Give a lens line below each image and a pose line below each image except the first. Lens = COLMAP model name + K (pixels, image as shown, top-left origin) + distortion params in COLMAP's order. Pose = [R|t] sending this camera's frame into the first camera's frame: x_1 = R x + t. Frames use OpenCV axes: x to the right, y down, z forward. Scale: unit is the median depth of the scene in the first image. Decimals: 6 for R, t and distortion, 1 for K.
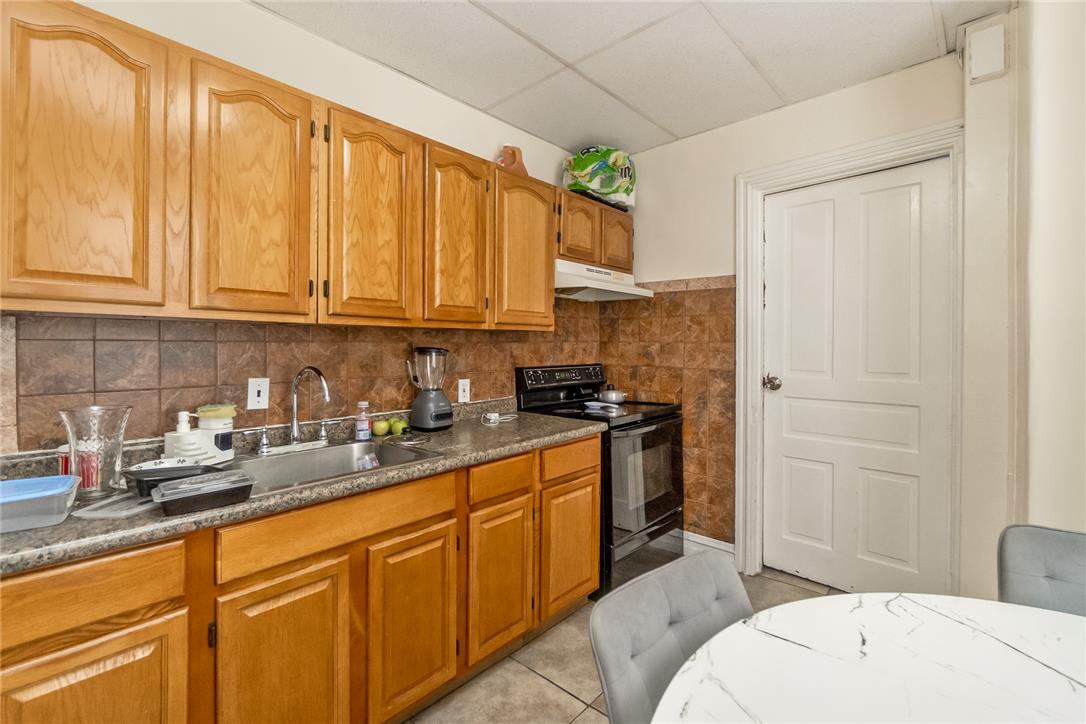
lens RADIAL K [[483.0, 0, 533.8], [0, 483.0, 343.8], [0, 0, 1]] dist [-0.006493, 0.000834]
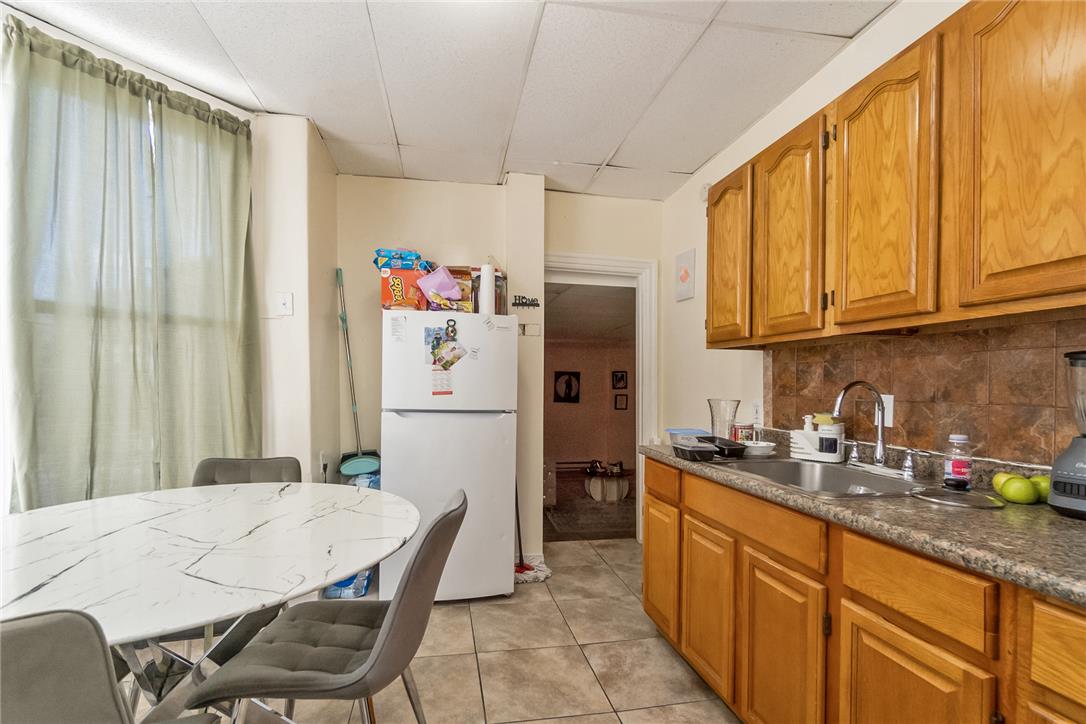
lens RADIAL K [[483.0, 0, 530.5], [0, 483.0, 392.7], [0, 0, 1]] dist [-0.006493, 0.000834]
pose [[-0.596313, 0.007473, -0.802717, 0.743963], [-0.008429, 0.999843, 0.015570, 0.067540], [0.802708, 0.016051, -0.596157, 1.171554]]
